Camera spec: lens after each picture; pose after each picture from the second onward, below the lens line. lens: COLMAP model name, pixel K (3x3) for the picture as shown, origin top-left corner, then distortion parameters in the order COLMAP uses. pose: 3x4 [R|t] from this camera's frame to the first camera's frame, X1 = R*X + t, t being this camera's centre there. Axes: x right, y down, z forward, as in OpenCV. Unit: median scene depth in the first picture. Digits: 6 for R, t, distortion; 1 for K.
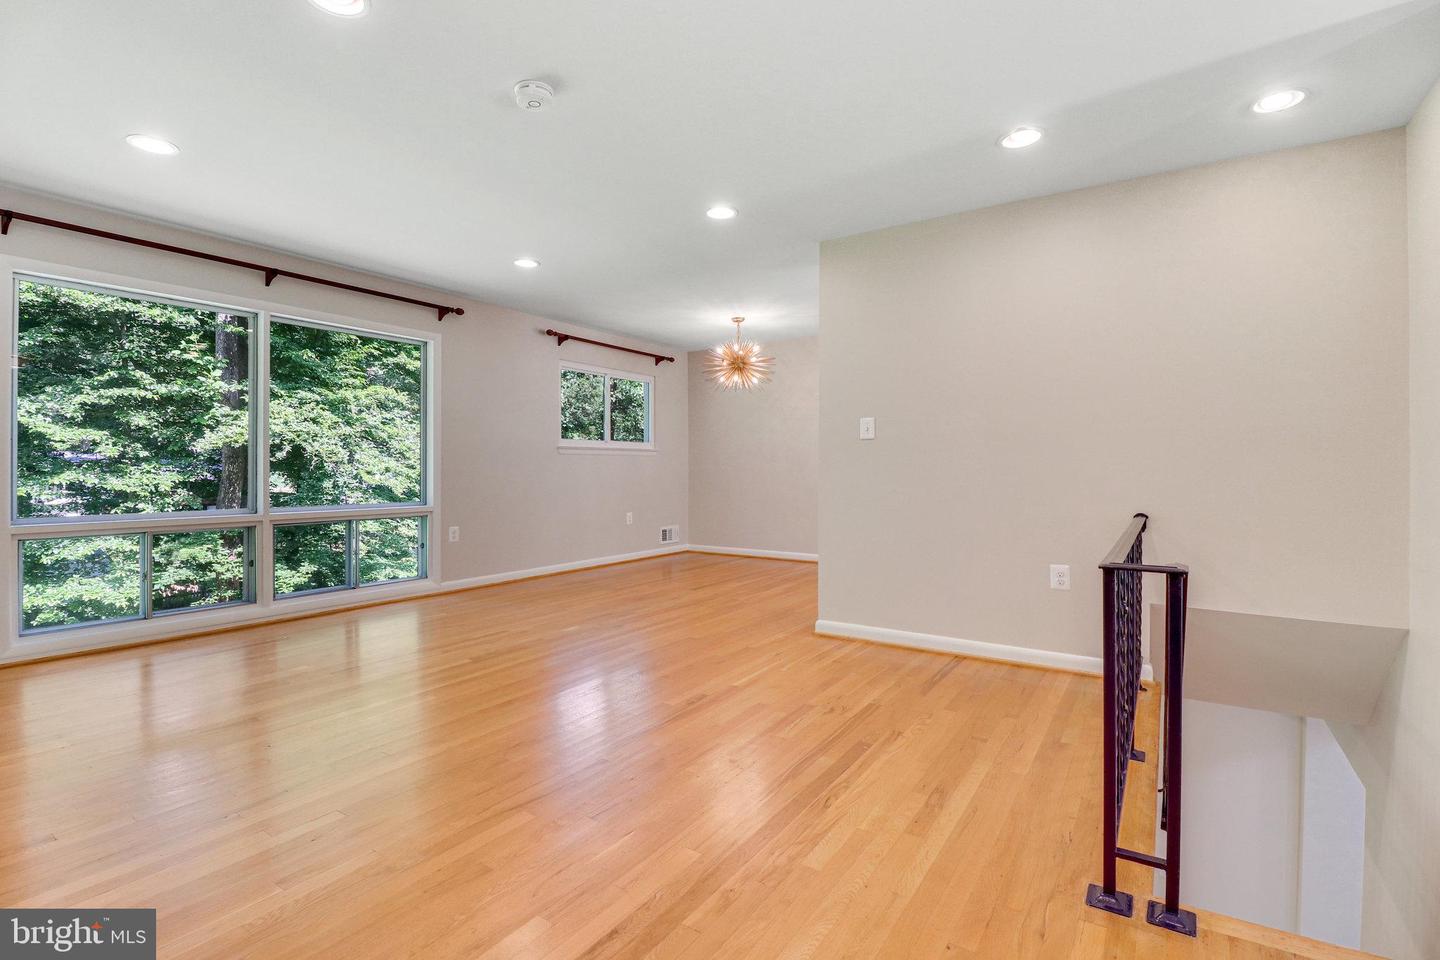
lens RADIAL K [[681.3, 0, 708.5], [0, 681.3, 466.2], [0, 0, 1]] dist [0.000898, -0.014293]
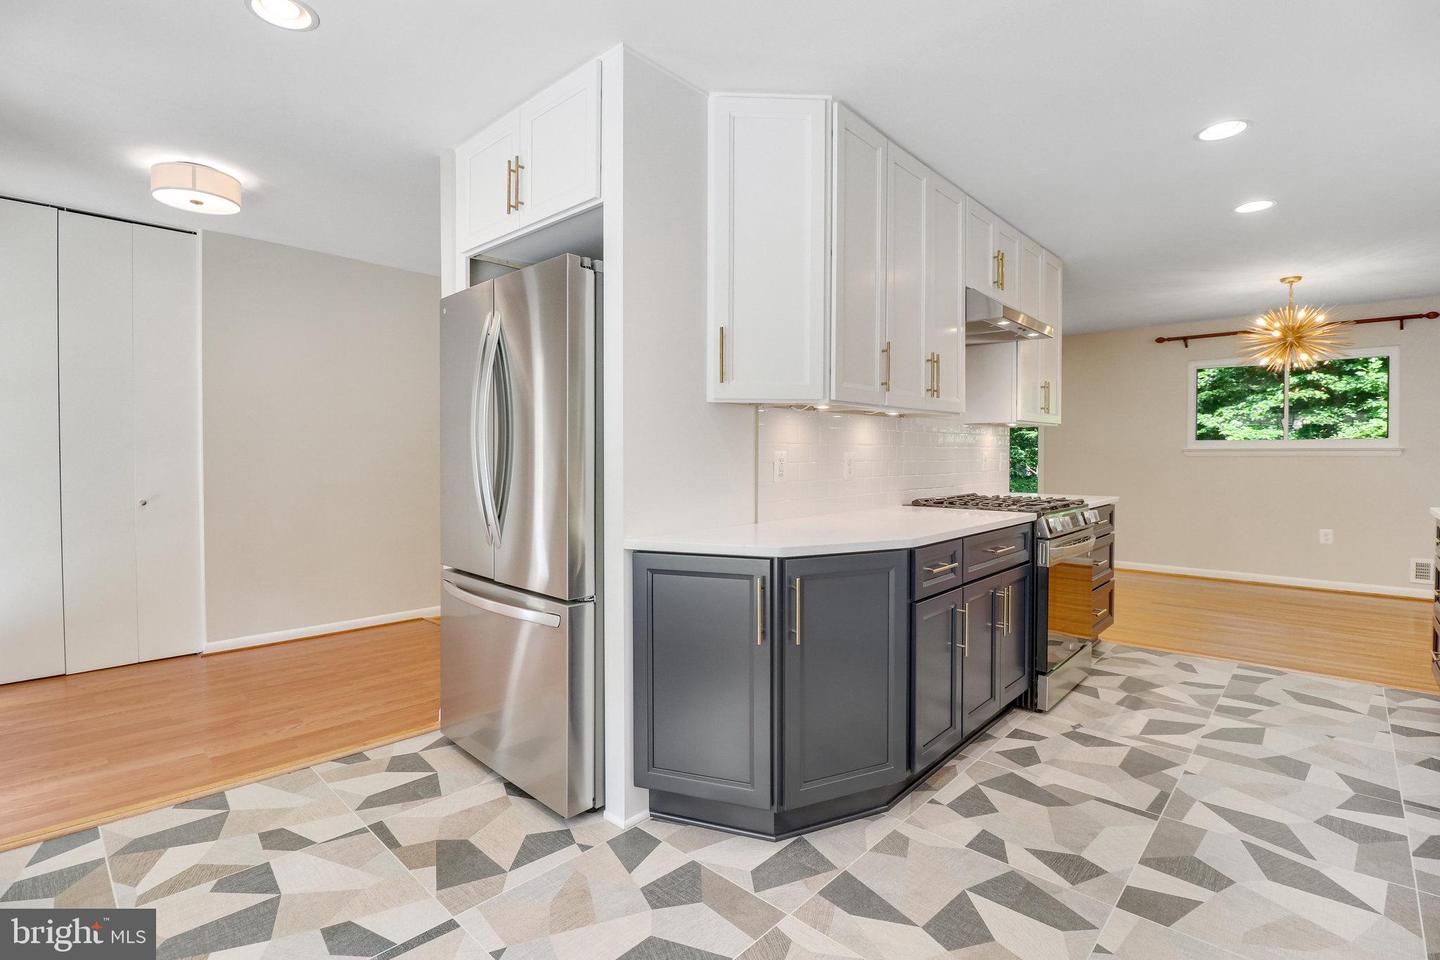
lens RADIAL K [[668.6, 0, 713.6], [0, 668.6, 467.4], [0, 0, 1]] dist [0.000224, -0.011983]
pose [[-0.162264, 0.015956, -0.986618, 0.859673], [0.003989, 0.999872, 0.015514, -0.021090], [0.986739, -0.001418, -0.162306, 0.482994]]
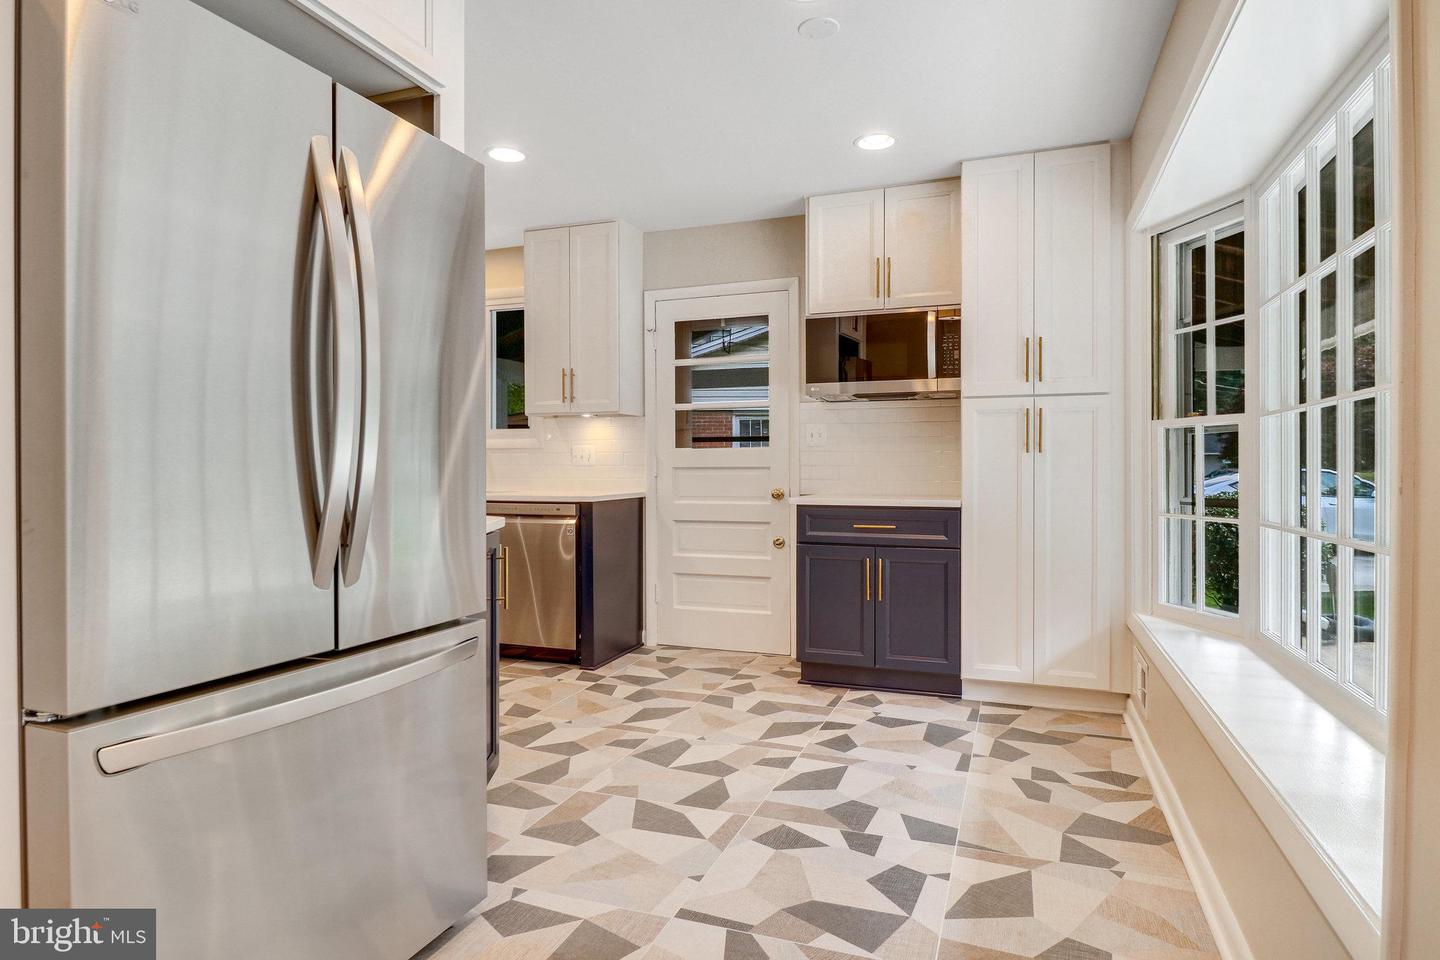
lens RADIAL K [[829.4, 0, 712.7], [0, 829.4, 470.1], [0, 0, 1]] dist [-0.001329, -0.000958]
pose [[0.971602, -0.005343, 0.236561, 0.563533], [0.003686, 0.999965, 0.007444, -0.006322], [-0.236593, -0.006360, 0.971588, 0.041228]]
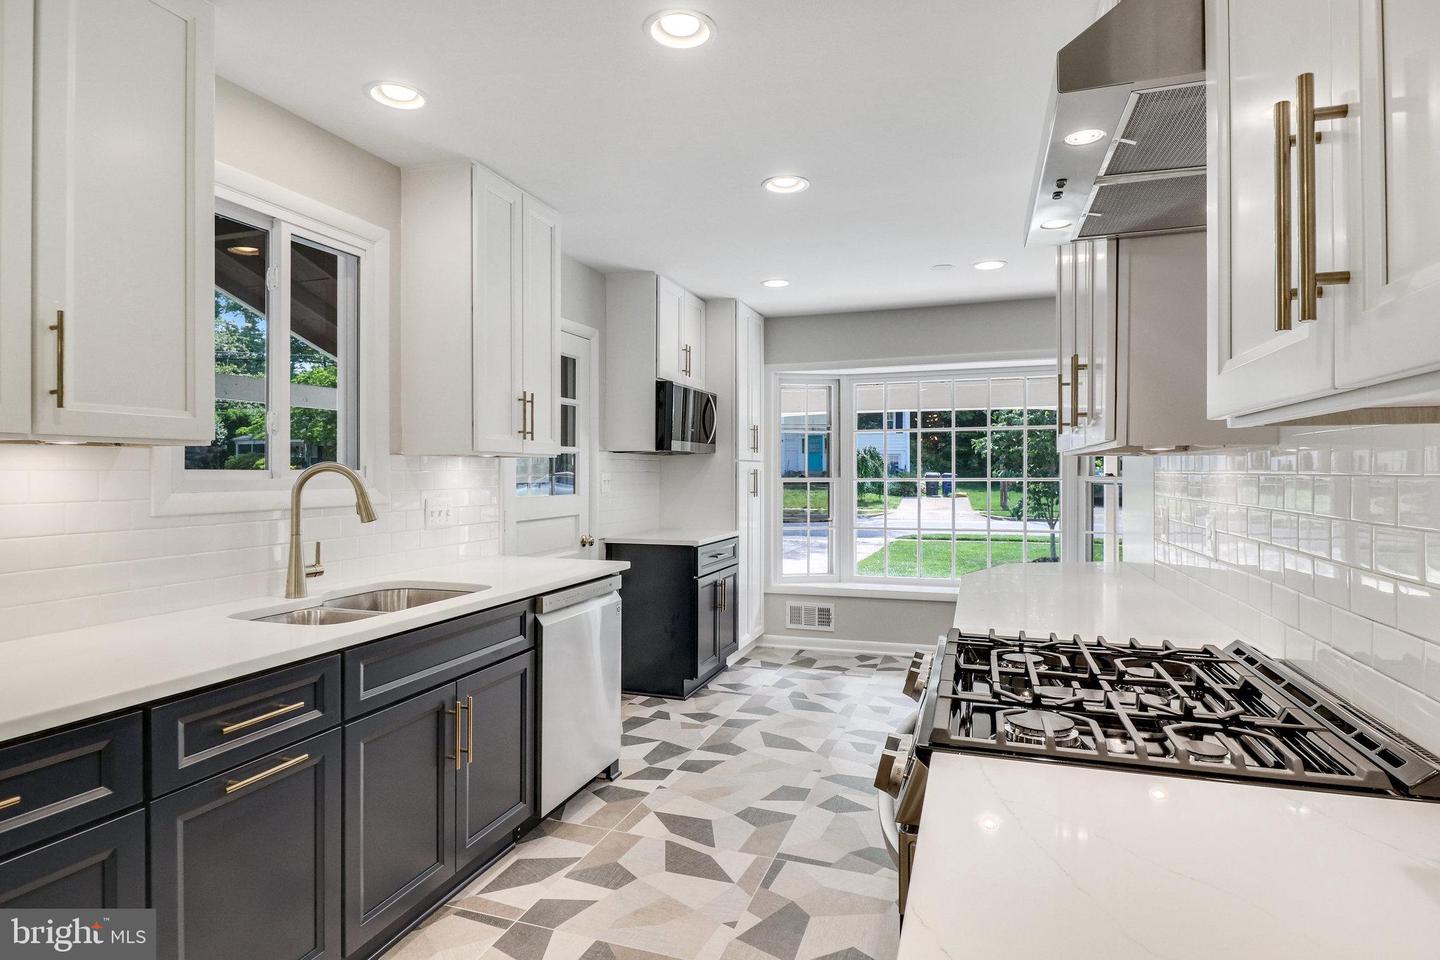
lens RADIAL K [[743.5, 0, 719.9], [0, 743.5, 474.8], [0, 0, 1]] dist [-0.000484, -0.040844]
pose [[-0.258367, -0.000011, 0.966047, 0.137143], [0.002378, 0.999997, 0.000647, -0.037893], [-0.966044, 0.002464, -0.258366, 0.774501]]
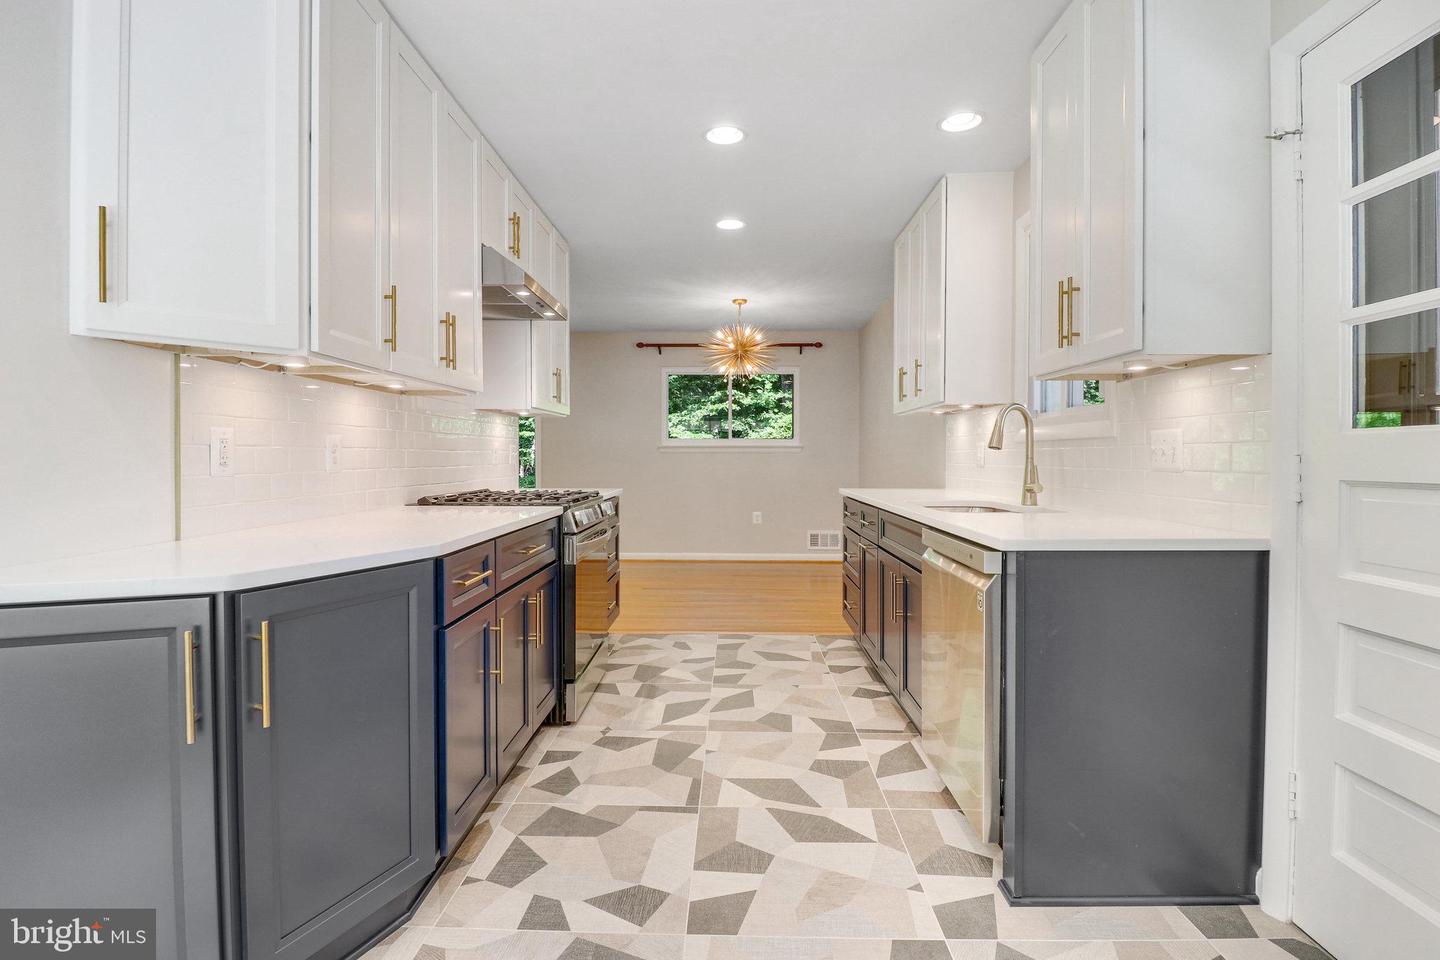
lens RADIAL K [[701.5, 0, 711.2], [0, 701.5, 468.6], [0, 0, 1]] dist [0.002605, -0.014886]
pose [[0.529735, 0.012466, -0.848072, 0.790667], [0.003727, 0.999848, 0.017025, -0.012211], [0.848155, -0.012180, 0.529608, 0.474514]]
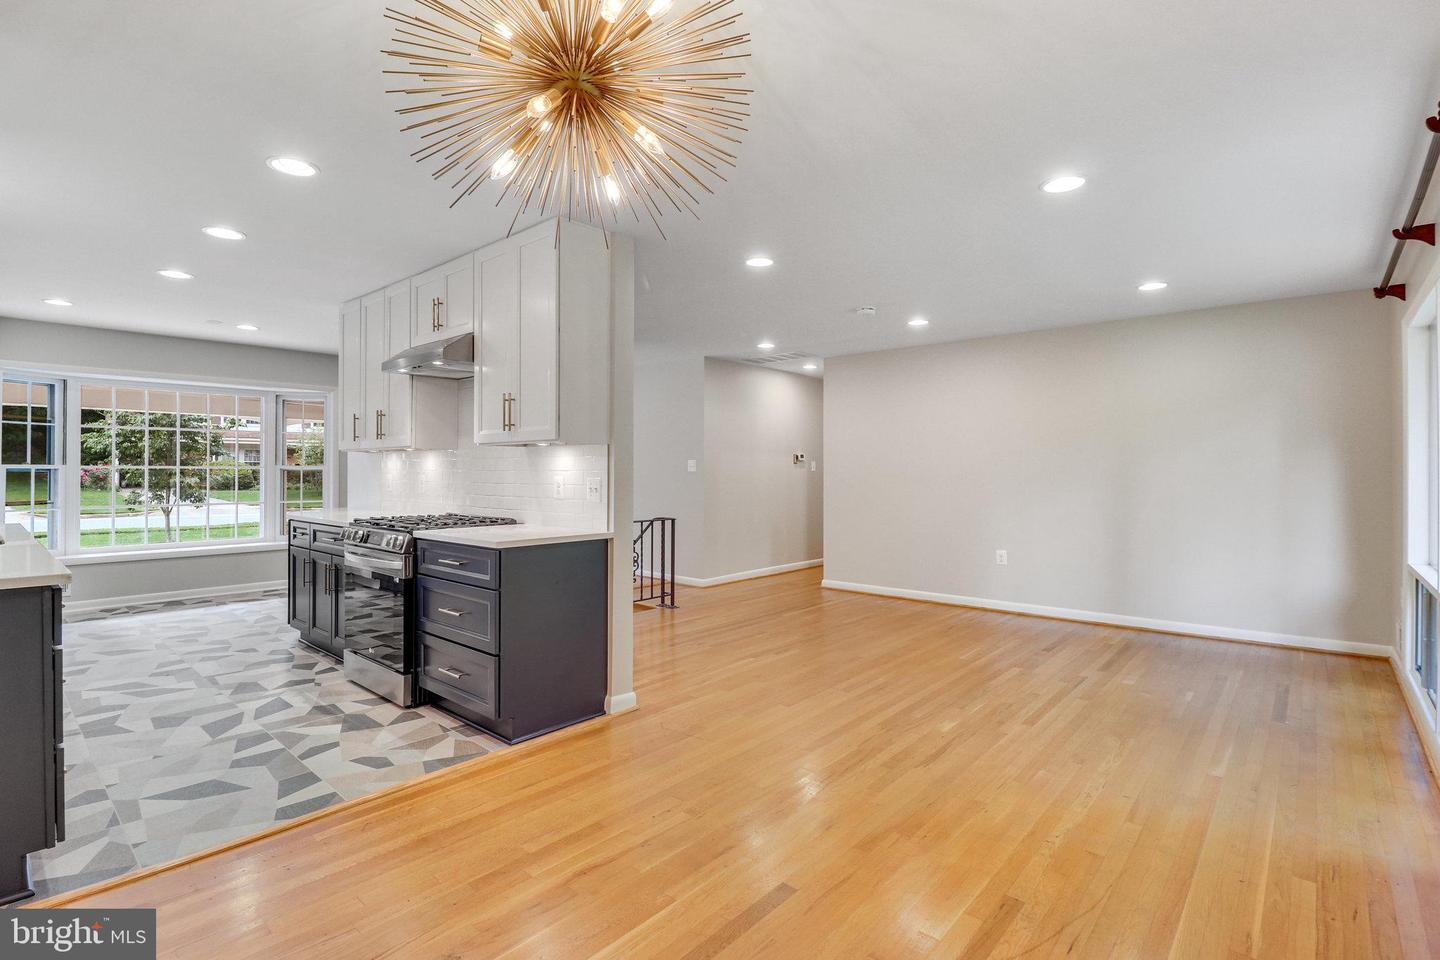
lens RADIAL K [[668.6, 0, 713.6], [0, 668.6, 467.4], [0, 0, 1]] dist [0.000224, -0.011983]
pose [[-0.992042, -0.006026, 0.125764, -0.030229], [-0.007022, 0.999947, -0.007473, -0.029583], [-0.125713, -0.008296, -0.992032, 1.187450]]
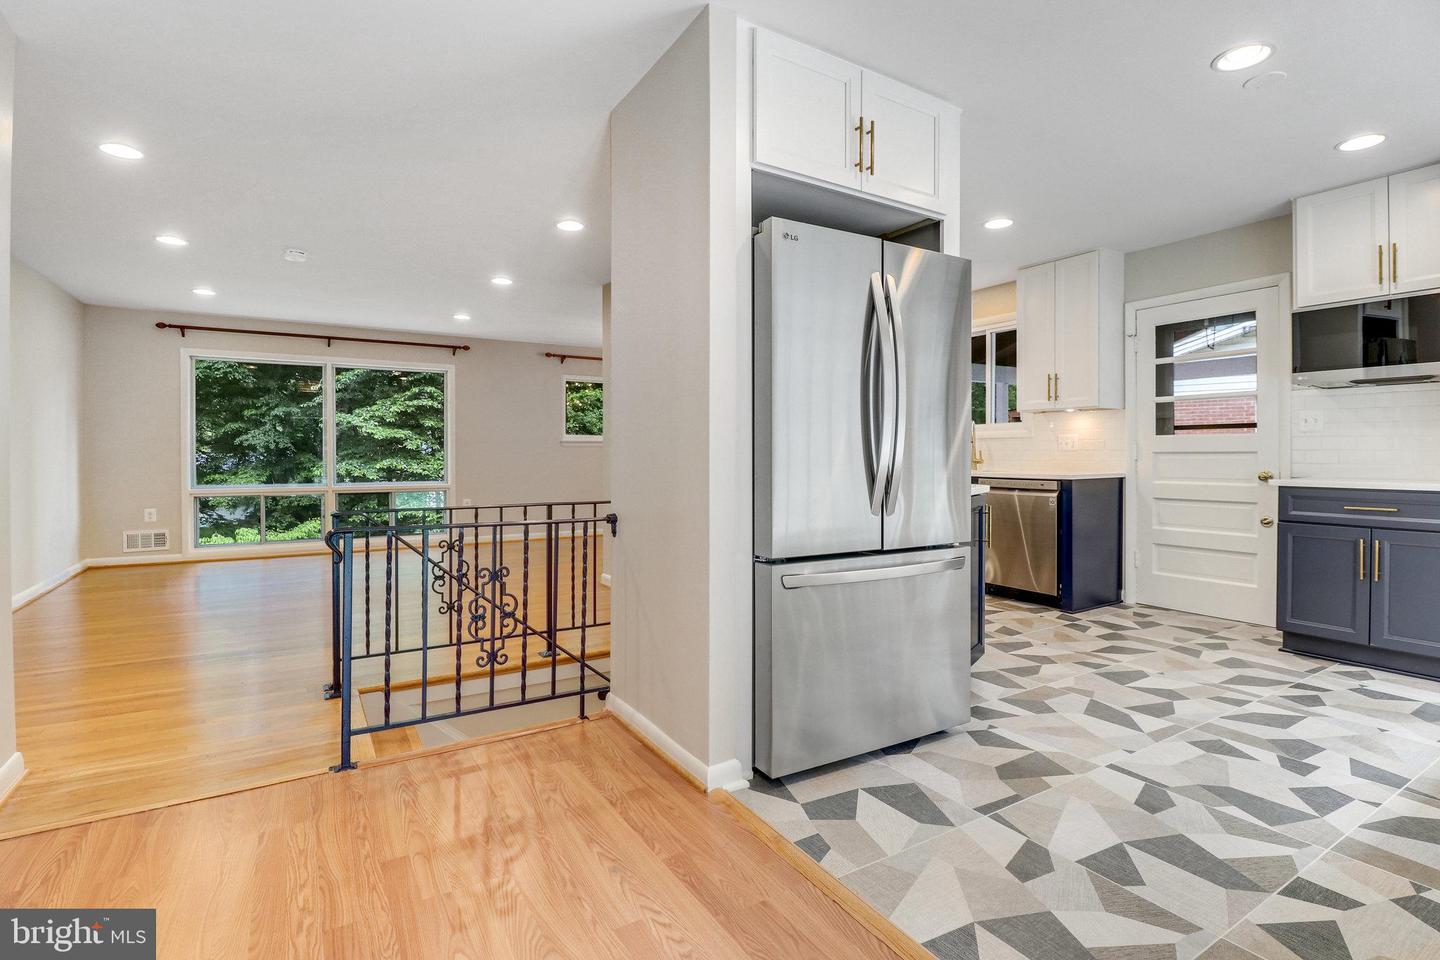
lens RADIAL K [[683.7, 0, 700.9], [0, 683.7, 459.3], [0, 0, 1]] dist [0.002012, -0.012809]
pose [[0.905011, -0.000911, -0.425386, 0.581672], [0.005299, 0.999944, 0.009132, -0.004760], [0.425354, -0.010519, 0.904966, -0.070527]]
